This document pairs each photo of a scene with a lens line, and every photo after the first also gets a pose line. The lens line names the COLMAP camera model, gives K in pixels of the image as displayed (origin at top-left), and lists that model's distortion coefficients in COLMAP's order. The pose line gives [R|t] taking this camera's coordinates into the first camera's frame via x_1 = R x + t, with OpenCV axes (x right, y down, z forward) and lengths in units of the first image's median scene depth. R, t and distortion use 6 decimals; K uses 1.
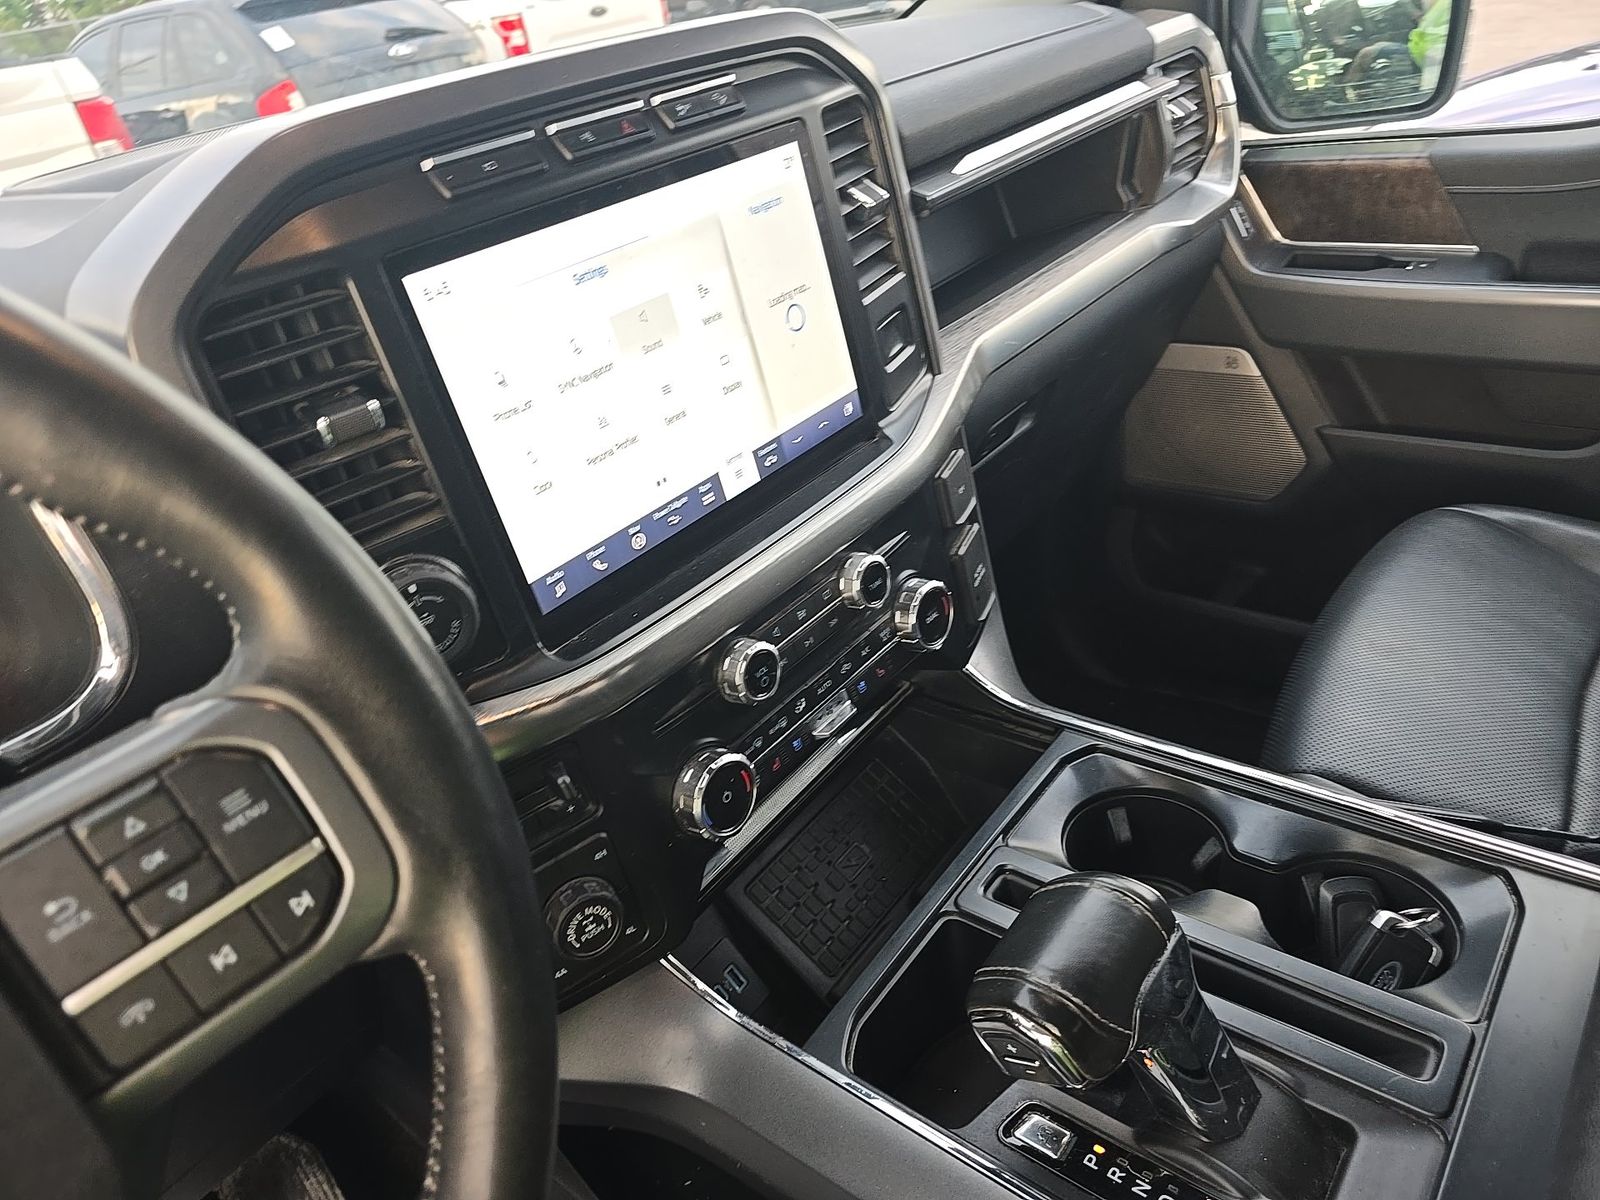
lens RADIAL K [[1080.1, 0, 806.4], [0, 1080.1, 602.1], [0, 0, 1]] dist [0.055821, -0.051708]
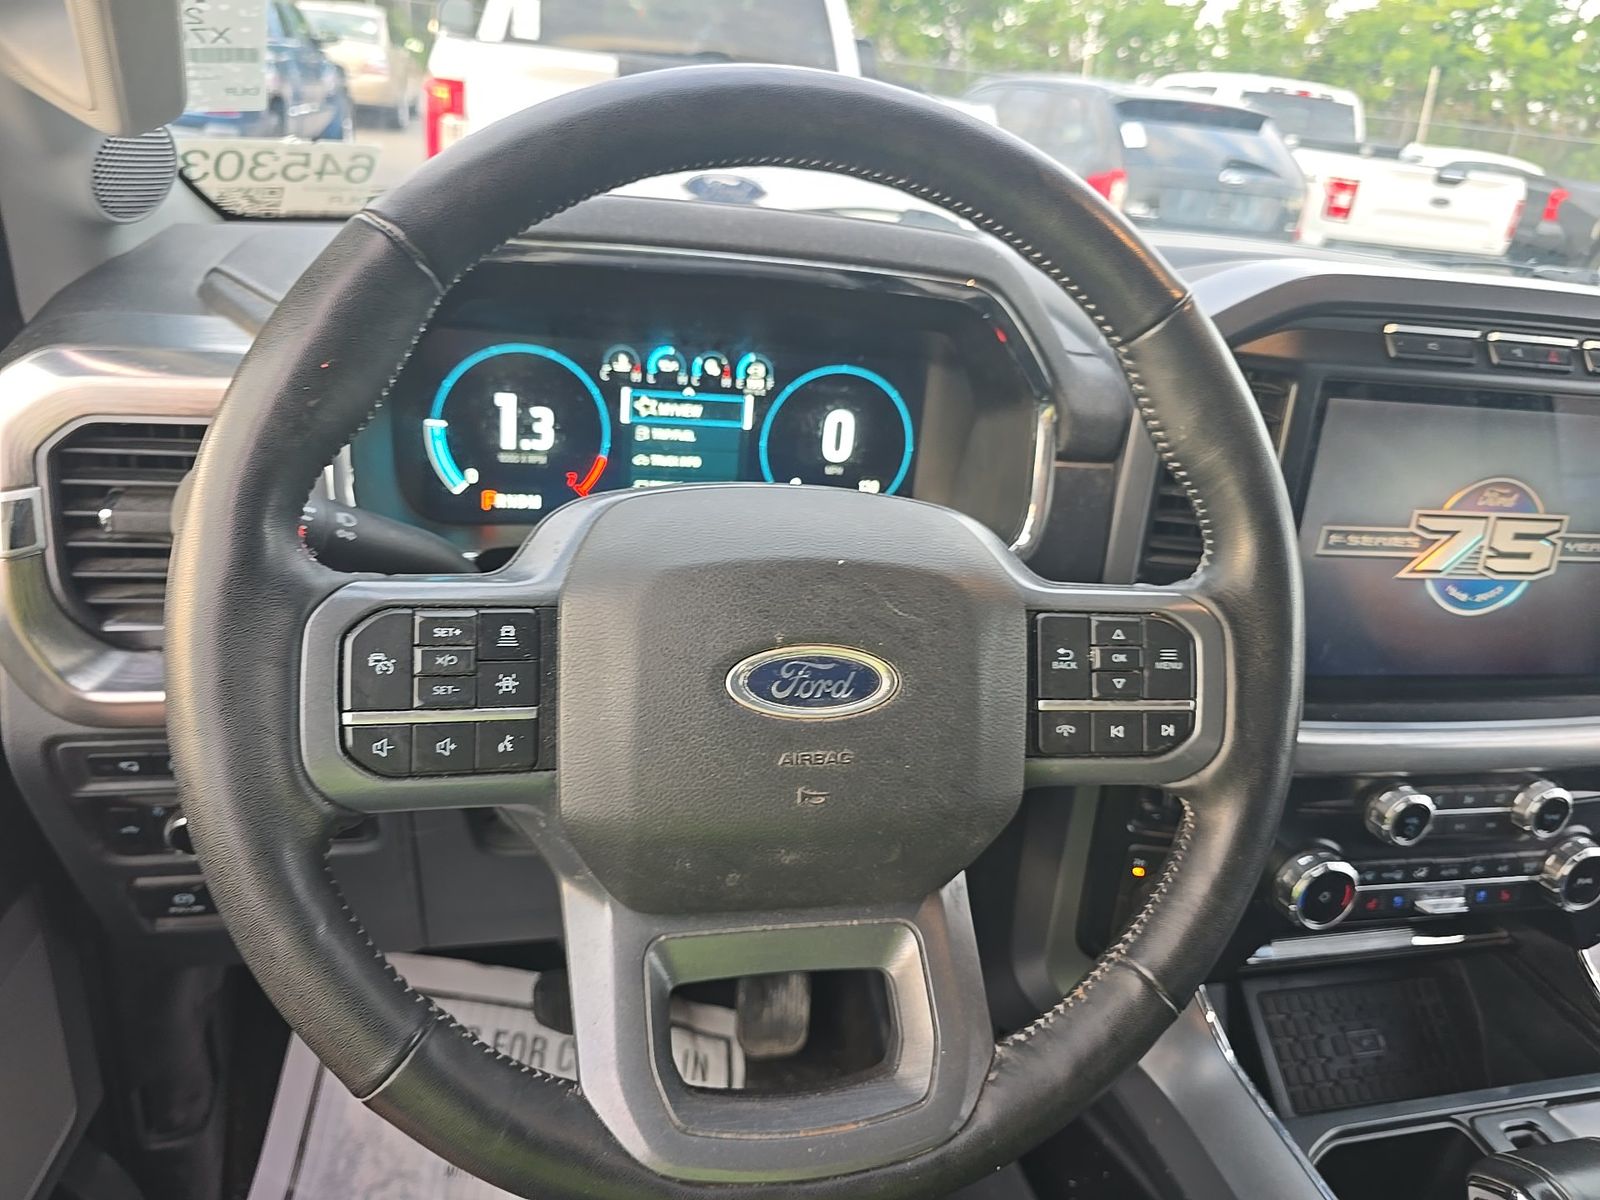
lens RADIAL K [[1109.4, 0, 800.0], [0, 1109.4, 600.0], [0, 0, 1]] dist [-0.007240, -0.003011]
pose [[0.751425, 0.472127, -0.460930, -0.100808], [-0.514370, 0.856683, 0.038950, 0.154616], [0.413260, 0.207821, 0.886581, -0.321978]]
